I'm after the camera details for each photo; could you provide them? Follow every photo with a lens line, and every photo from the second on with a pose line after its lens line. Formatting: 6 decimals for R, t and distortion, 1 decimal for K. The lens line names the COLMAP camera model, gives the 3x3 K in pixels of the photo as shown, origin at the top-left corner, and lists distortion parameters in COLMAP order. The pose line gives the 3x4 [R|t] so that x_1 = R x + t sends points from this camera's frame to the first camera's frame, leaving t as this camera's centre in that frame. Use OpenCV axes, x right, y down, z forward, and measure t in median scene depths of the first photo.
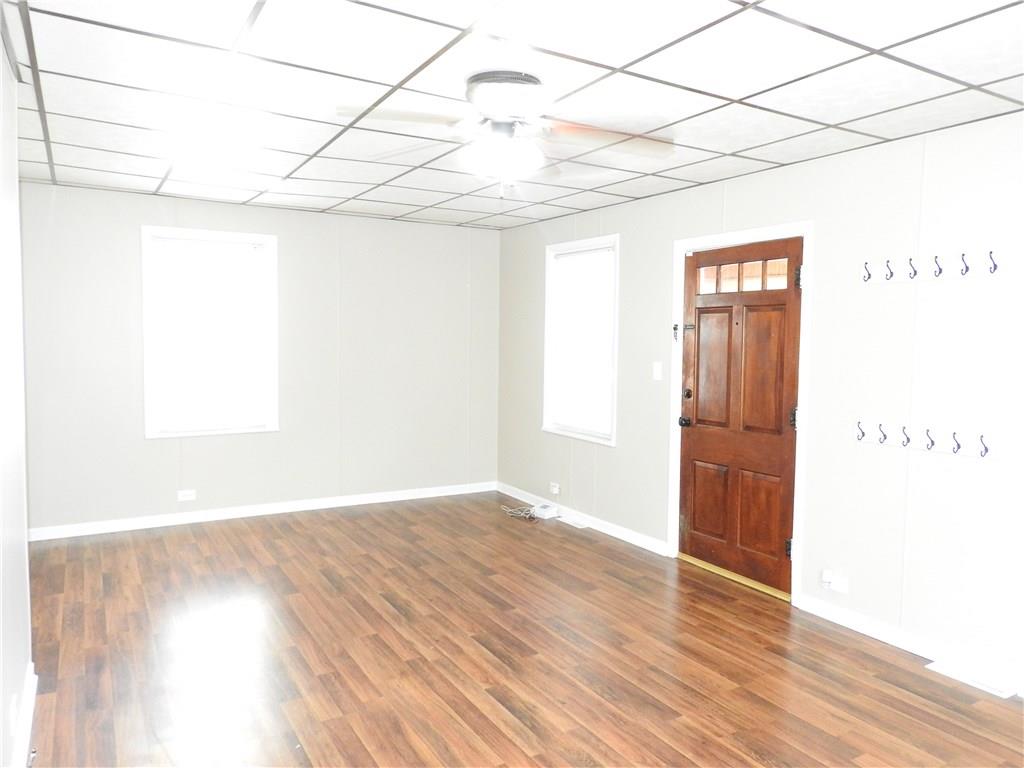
lens RADIAL K [[725.0, 0, 515.7], [0, 725.0, 382.0], [0, 0, 1]] dist [-0.007076, -0.002873]
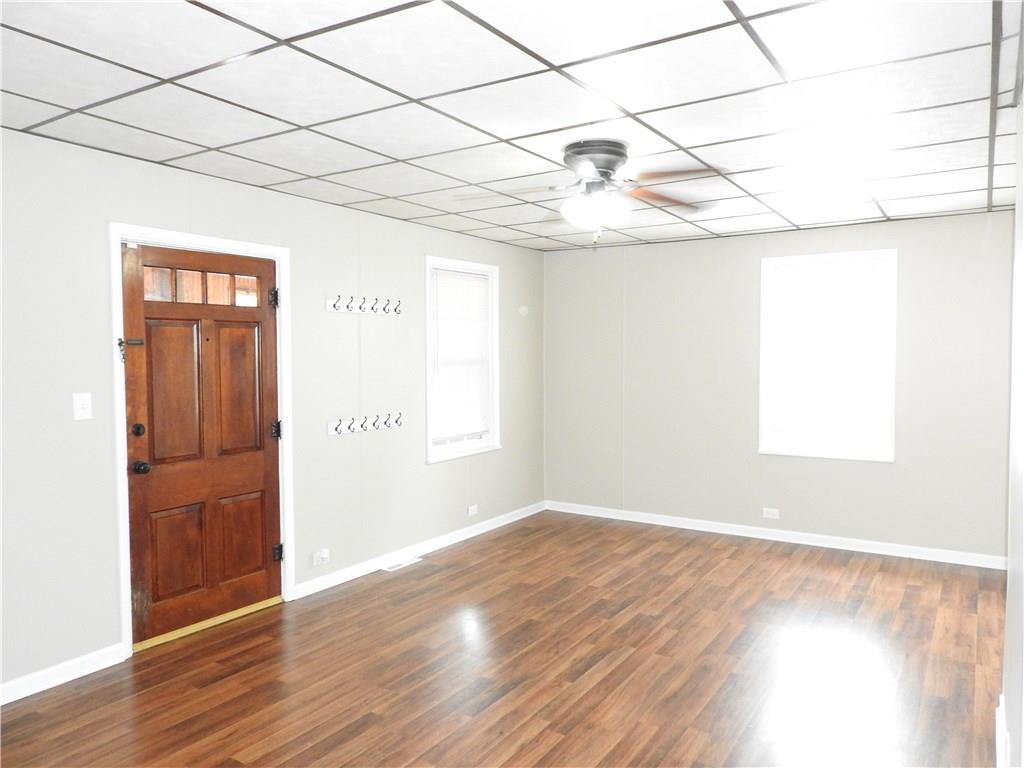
lens RADIAL K [[725.0, 0, 515.7], [0, 725.0, 382.0], [0, 0, 1]] dist [-0.007076, -0.002873]
pose [[-0.447745, -0.047191, 0.892915, -0.680724], [0.052334, 0.995511, 0.078855, -0.080792], [-0.892629, 0.082037, -0.443265, 1.088330]]
